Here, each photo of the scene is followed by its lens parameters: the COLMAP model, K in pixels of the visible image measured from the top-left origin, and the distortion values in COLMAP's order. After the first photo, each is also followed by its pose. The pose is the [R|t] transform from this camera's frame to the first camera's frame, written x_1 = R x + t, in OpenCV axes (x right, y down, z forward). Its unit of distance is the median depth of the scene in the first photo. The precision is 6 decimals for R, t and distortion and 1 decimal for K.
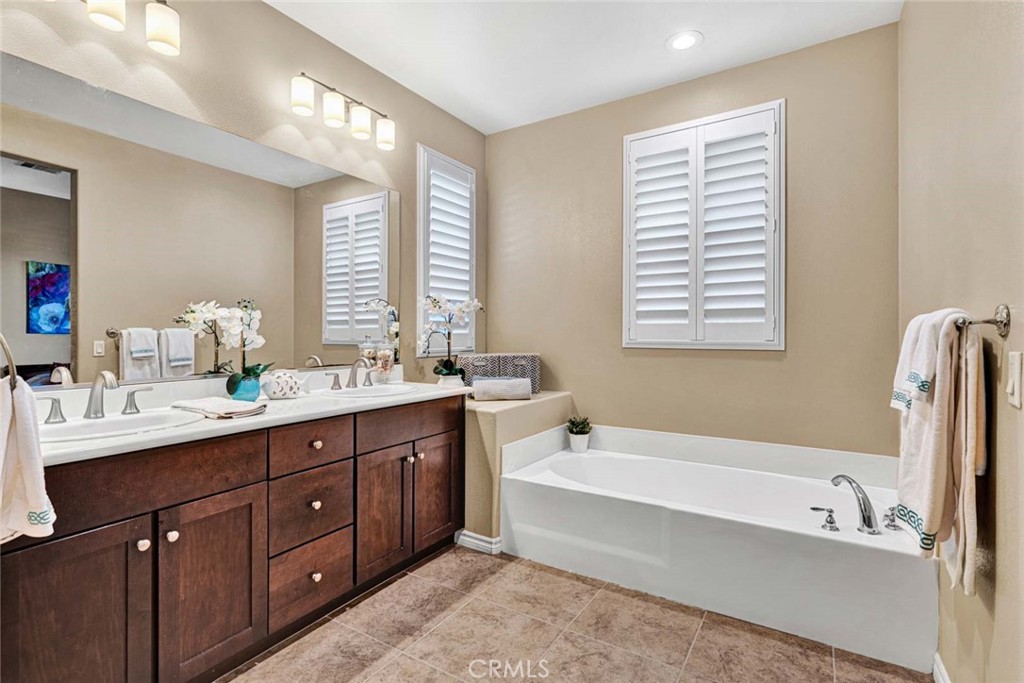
lens RADIAL K [[479.0, 0, 511.9], [0, 479.0, 336.5], [0, 0, 1]] dist [0.000242, -0.000286]
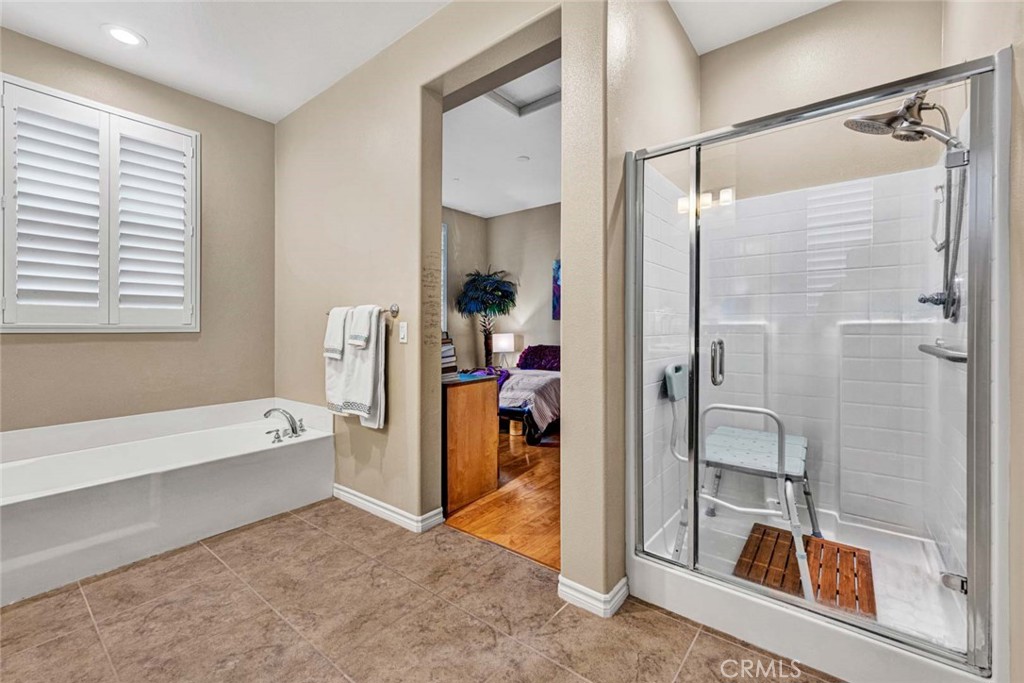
lens RADIAL K [[420.3, 0, 512.4], [0, 420.3, 329.7], [0, 0, 1]] dist [-0.000560, -0.000061]
pose [[0.105770, -0.000717, 0.994390, -0.477748], [0.007648, 0.999971, -0.000092, 0.031324], [-0.994361, 0.007615, 0.105772, 0.071025]]
